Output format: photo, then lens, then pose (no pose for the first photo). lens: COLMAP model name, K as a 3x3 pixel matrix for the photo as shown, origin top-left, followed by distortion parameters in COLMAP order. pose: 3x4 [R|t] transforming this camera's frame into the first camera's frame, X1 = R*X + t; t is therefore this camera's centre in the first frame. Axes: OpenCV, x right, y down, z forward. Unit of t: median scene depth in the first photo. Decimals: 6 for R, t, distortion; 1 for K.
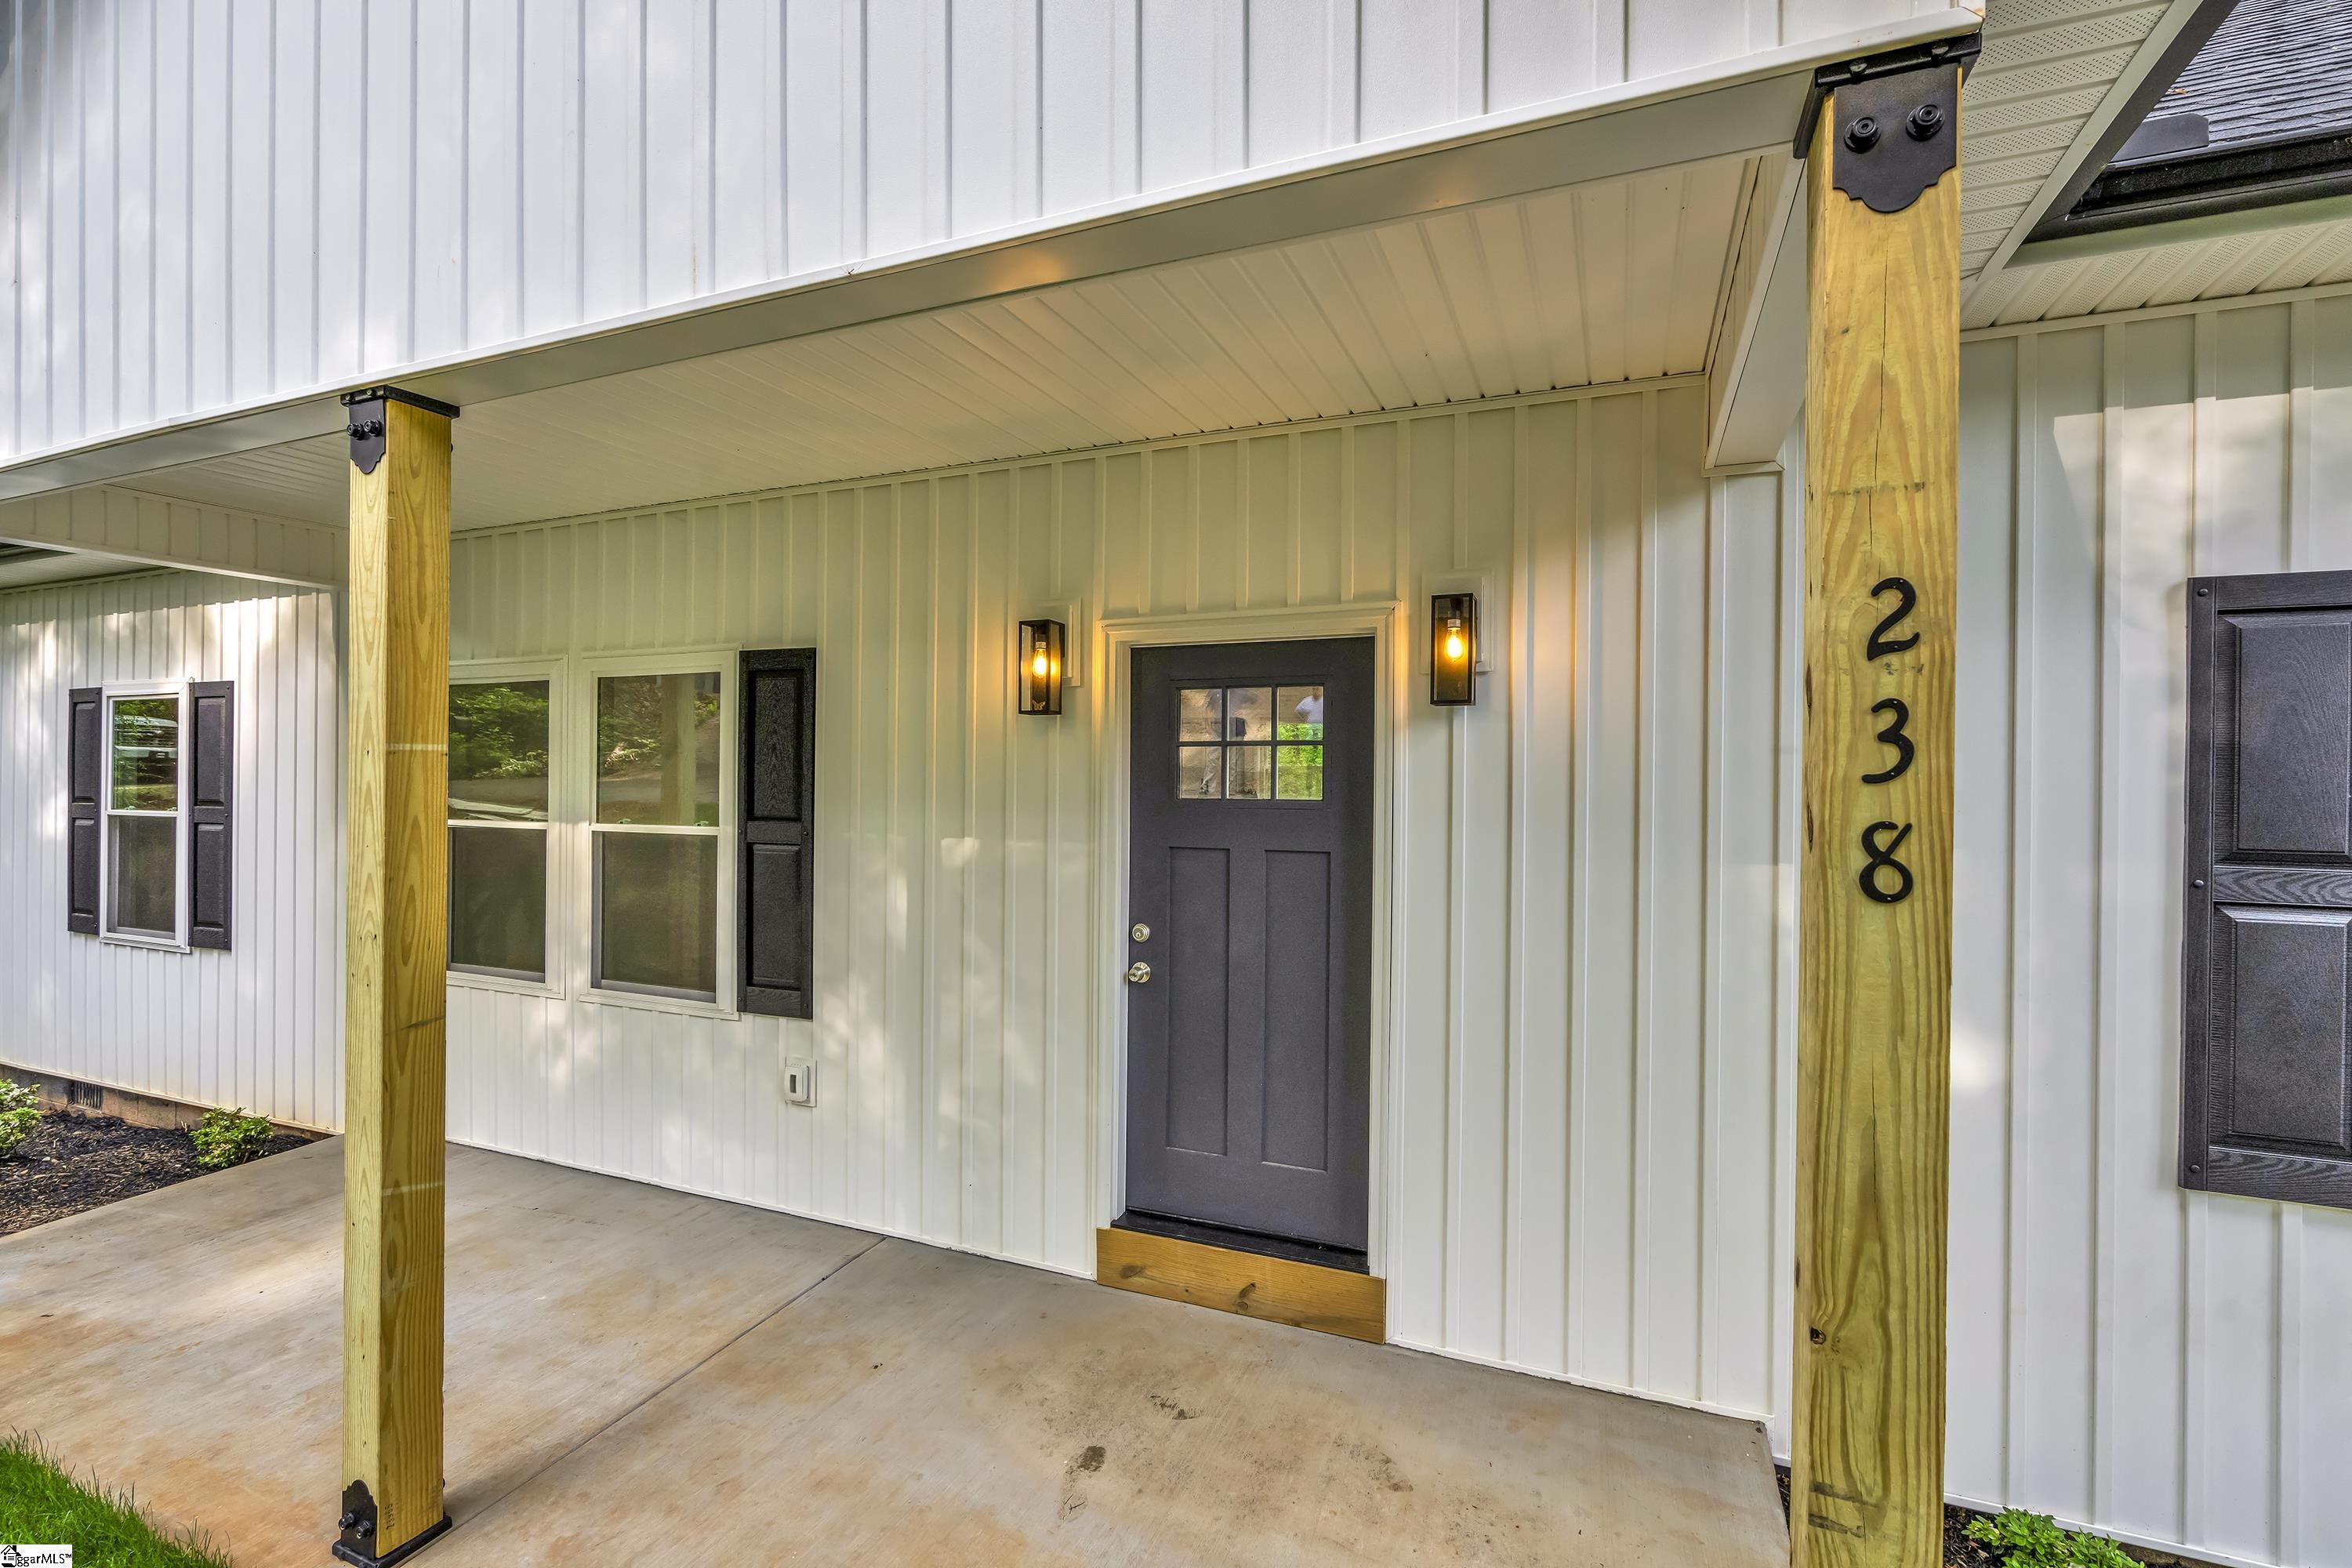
lens RADIAL K [[1063.4, 0, 1166.7], [0, 1063.4, 777.4], [0, 0, 1]] dist [-0.005912, 0.002547]
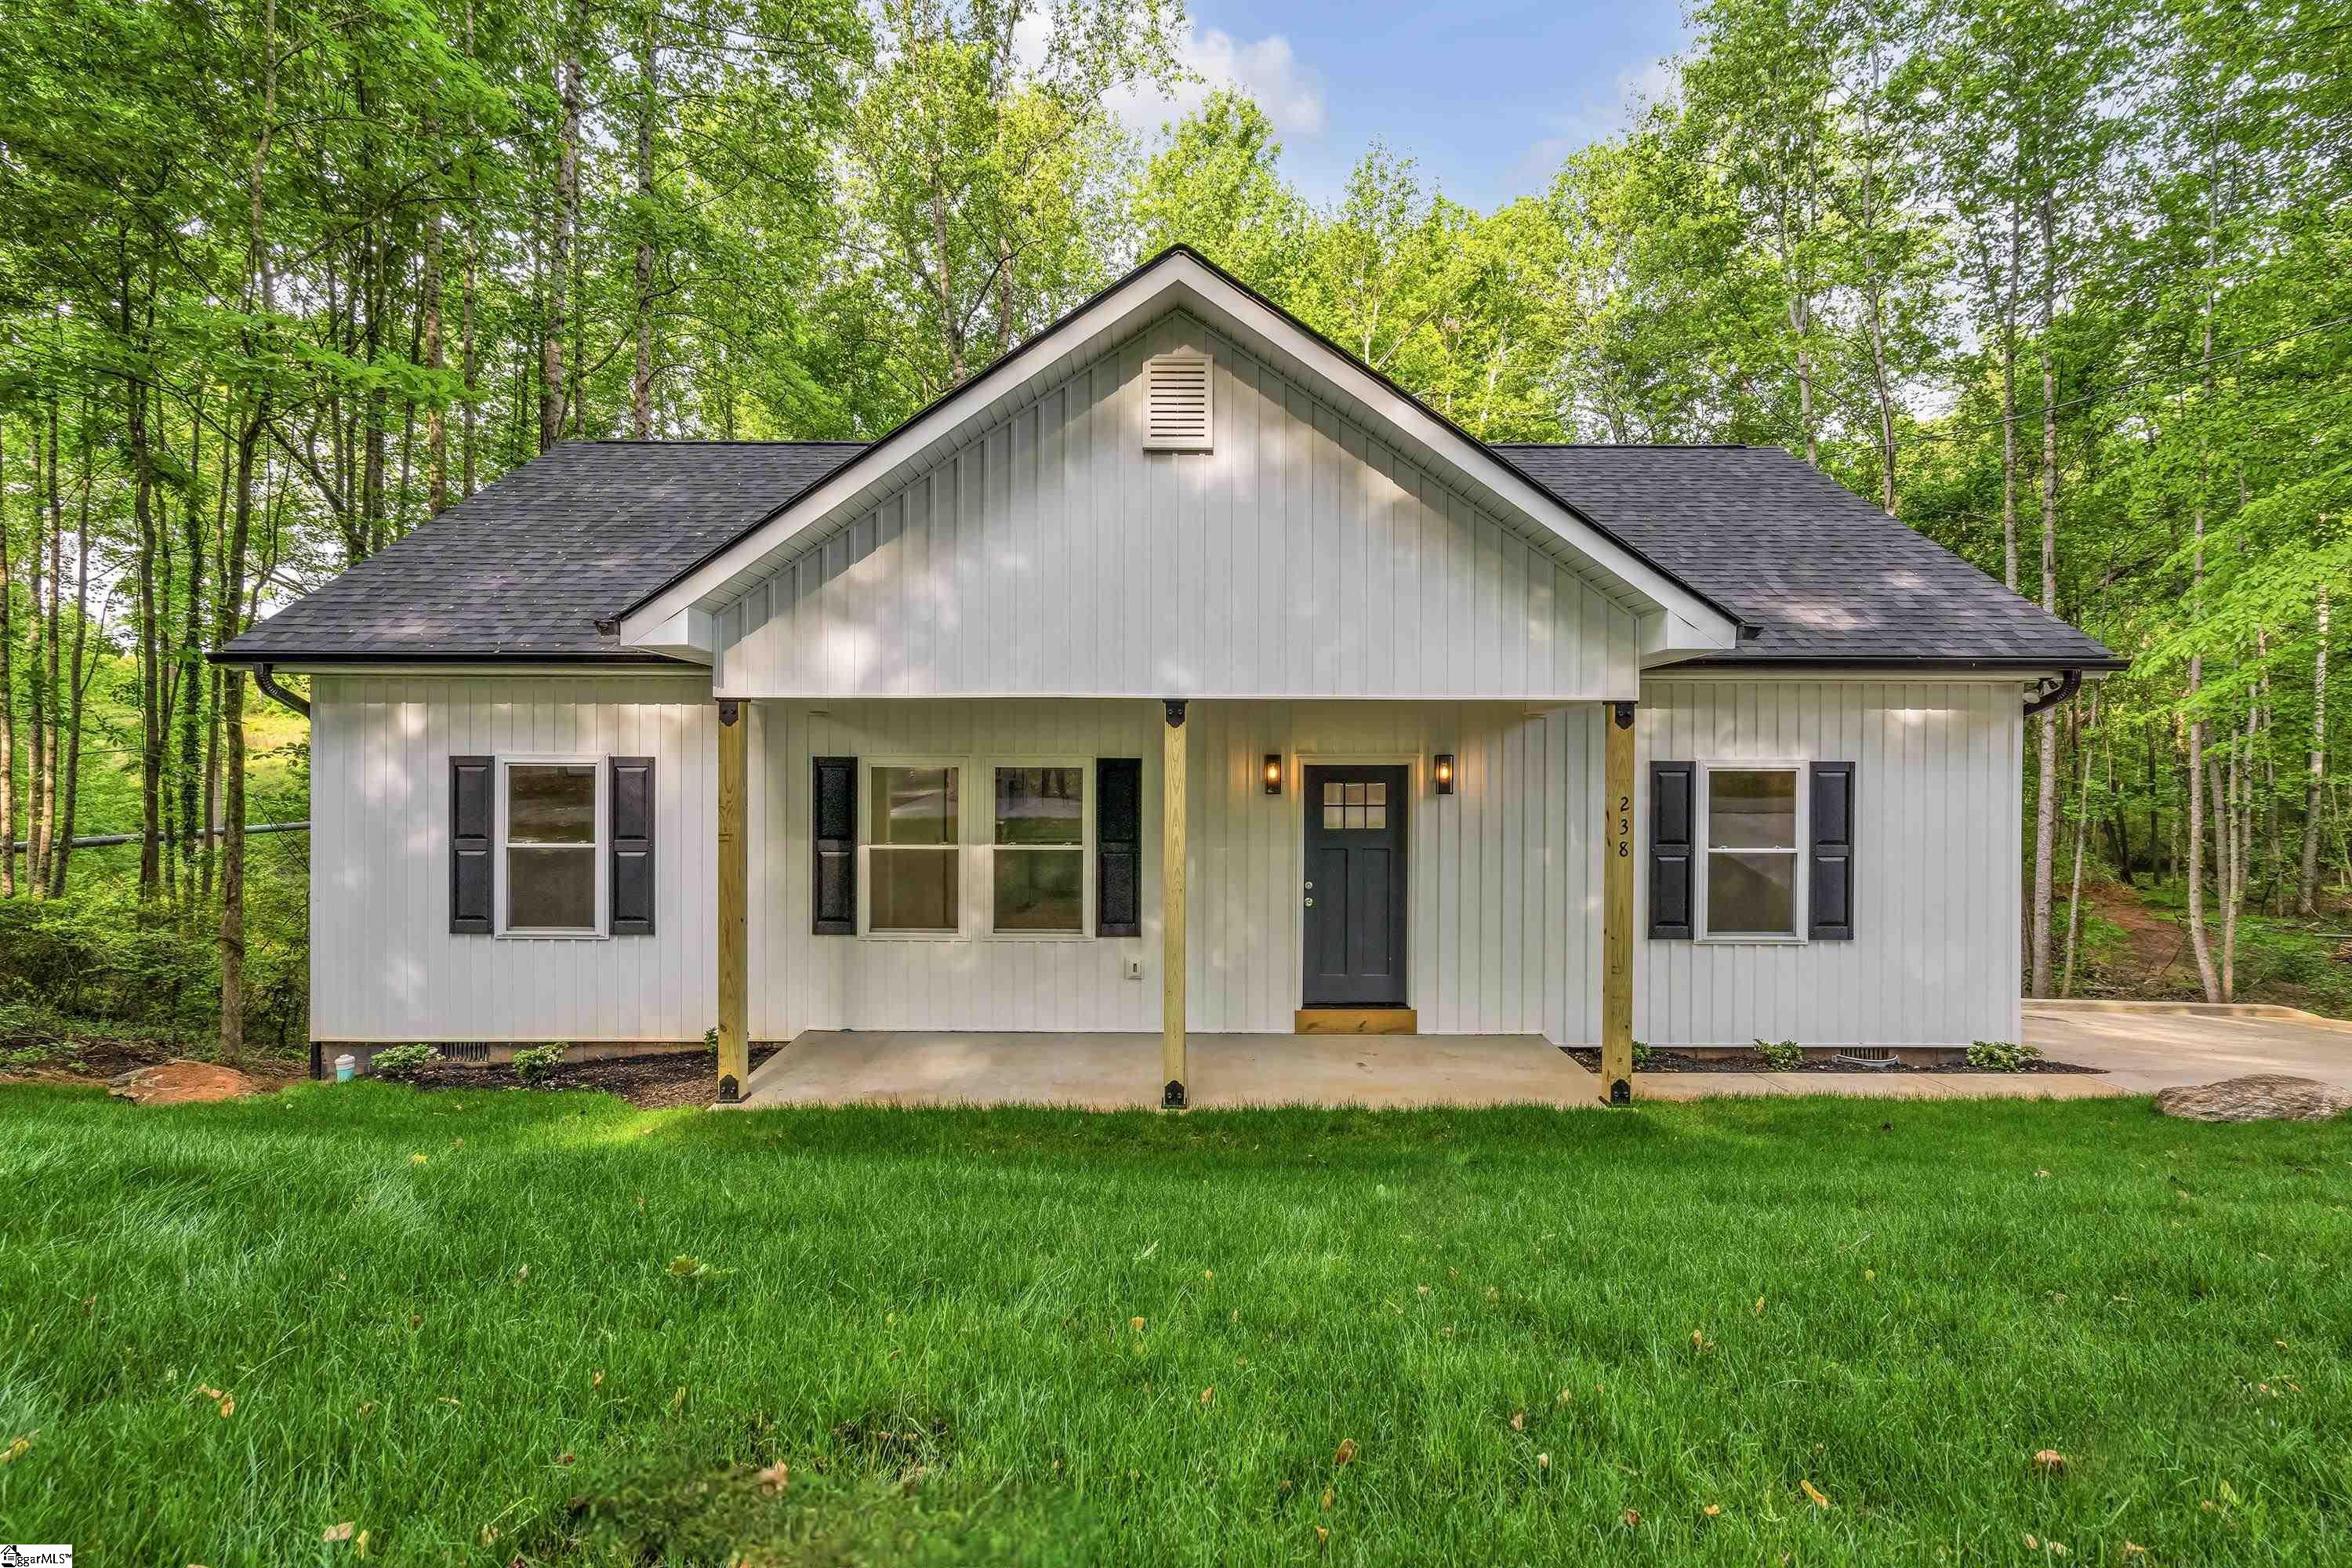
lens RADIAL K [[1063.4, 0, 1175.6], [0, 1063.4, 768.0], [0, 0, 1]] dist [-0.005912, 0.002547]
pose [[0.920429, -0.000941, 0.390909, -1.205084], [0.000271, 0.999998, 0.001769, -0.117936], [-0.390910, -0.001522, 0.920428, -1.048123]]
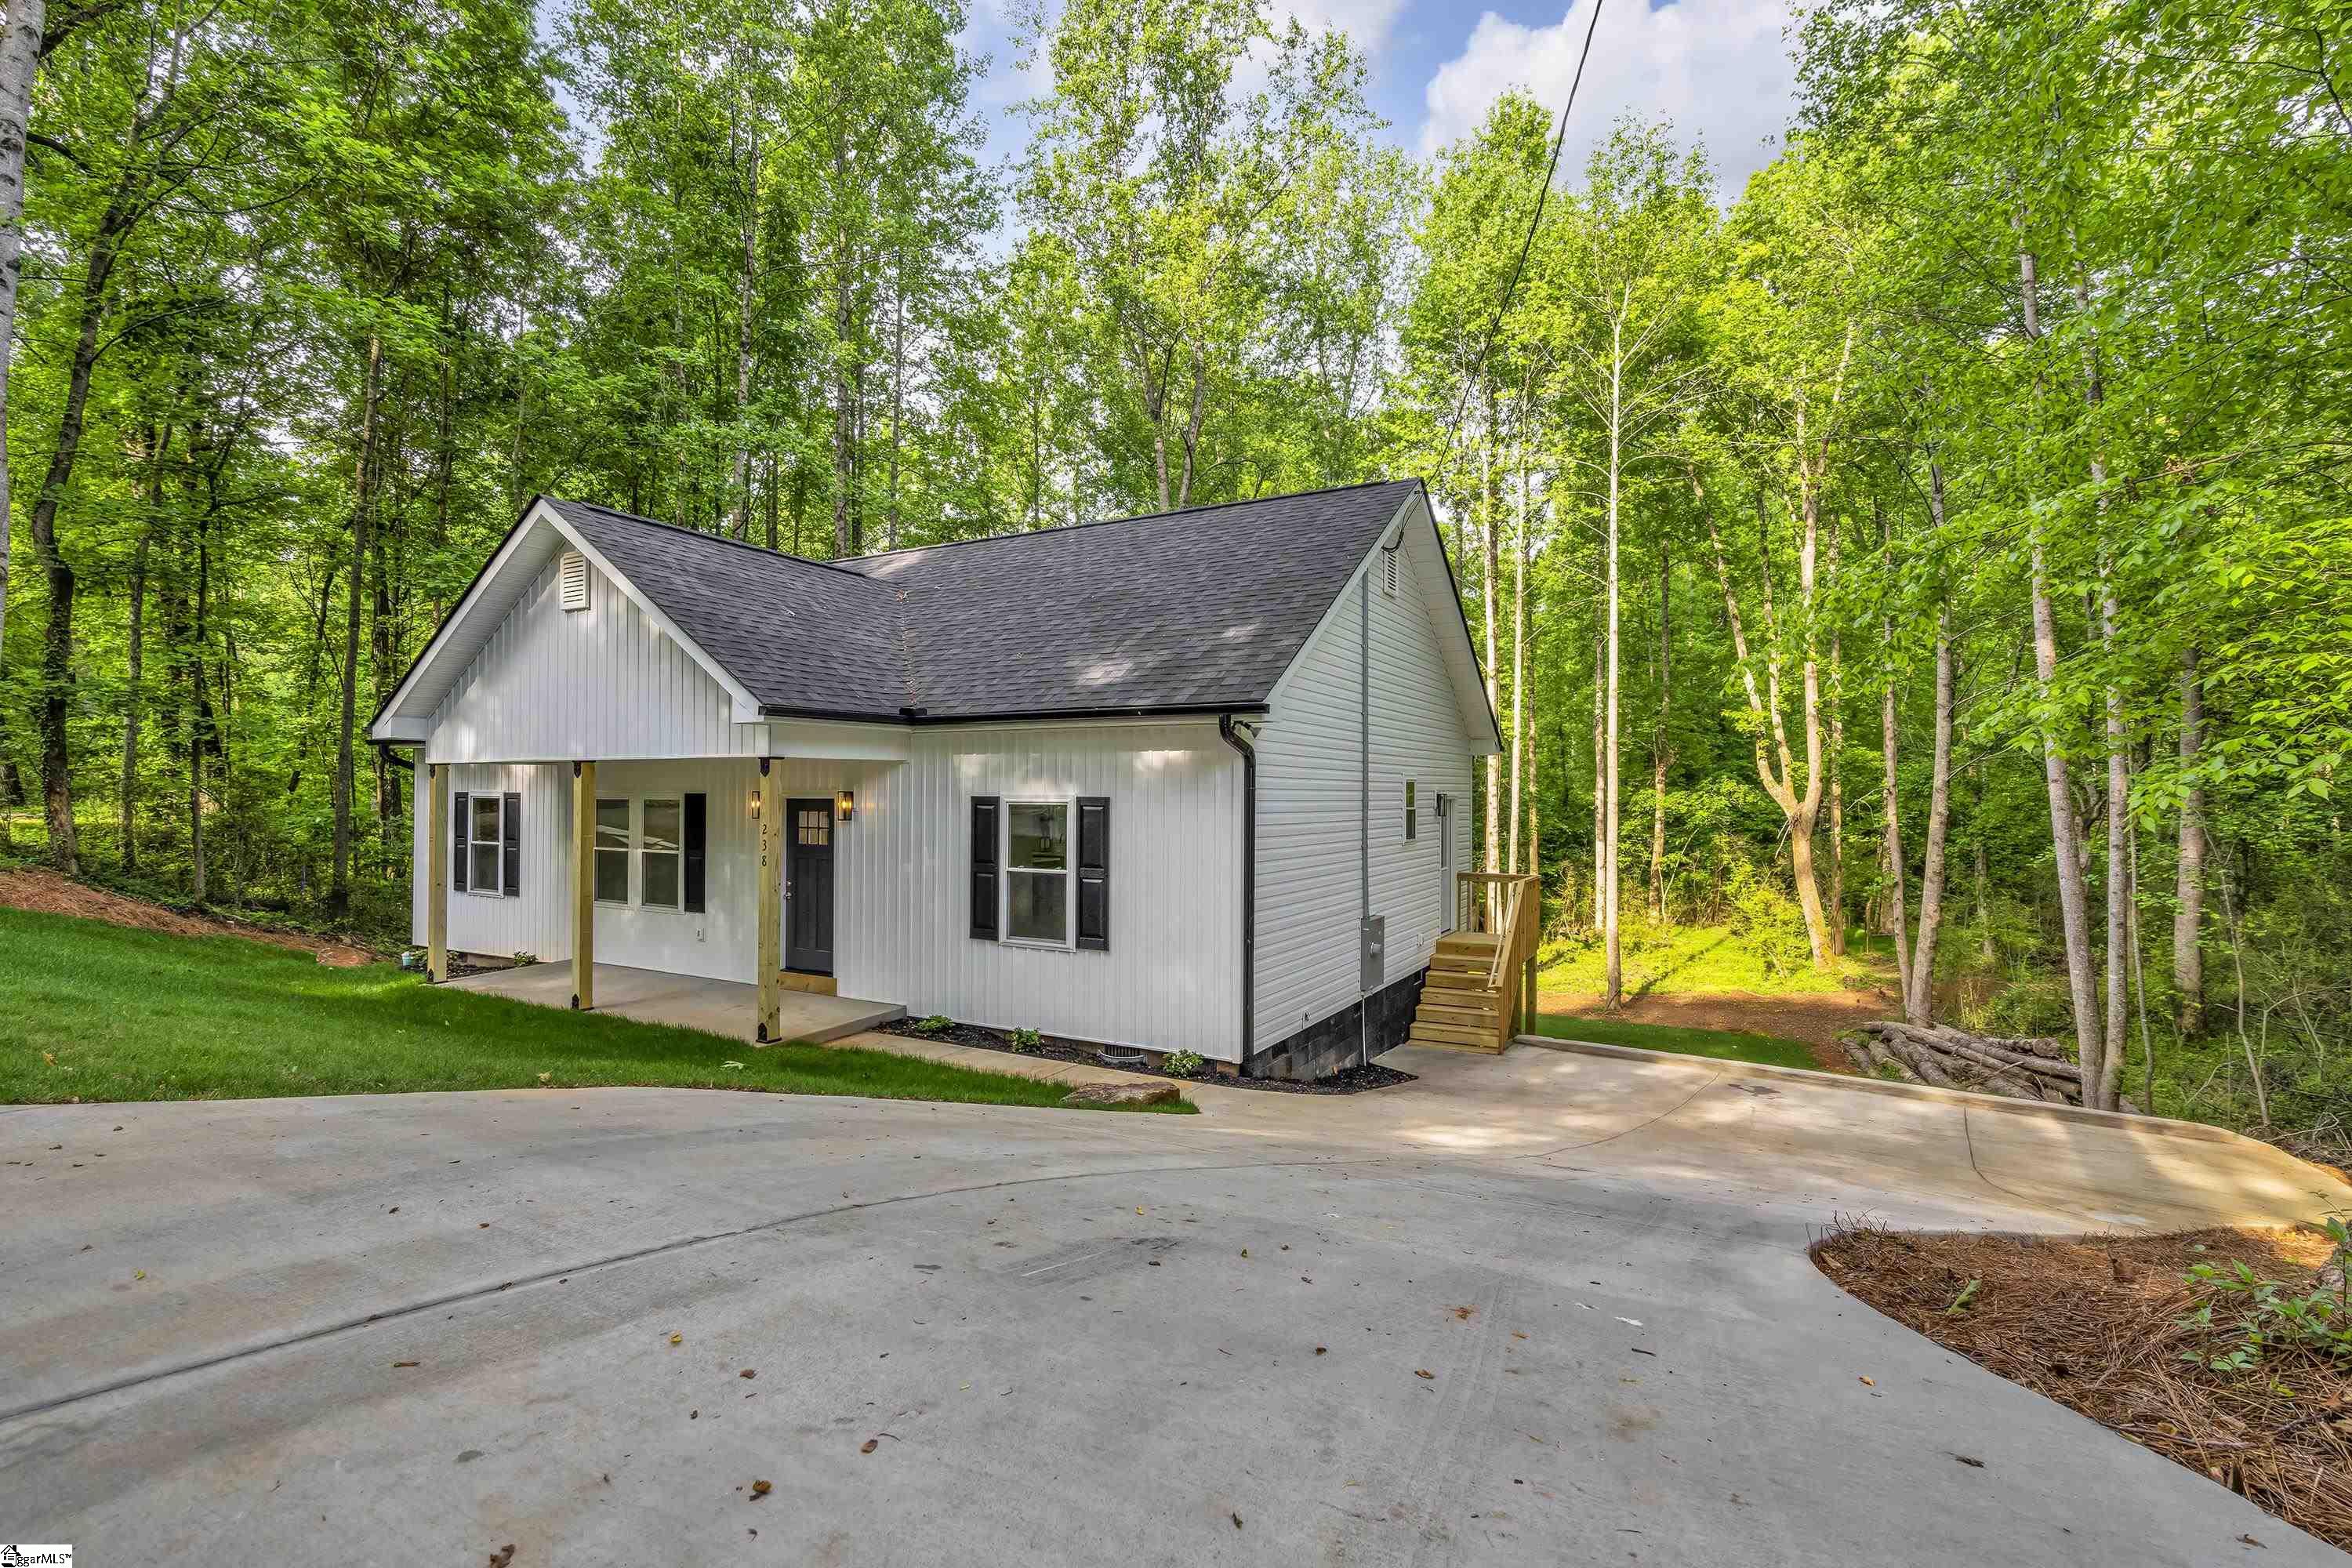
lens RADIAL K [[1063.4, 0, 1180.9], [0, 1063.4, 785.4], [0, 0, 1]] dist [-0.005912, 0.002547]
pose [[0.994515, 0.006154, -0.104409, 1.528399], [-0.008541, 0.999712, -0.022431, -0.097911], [0.104241, 0.023200, 0.994281, -2.165181]]
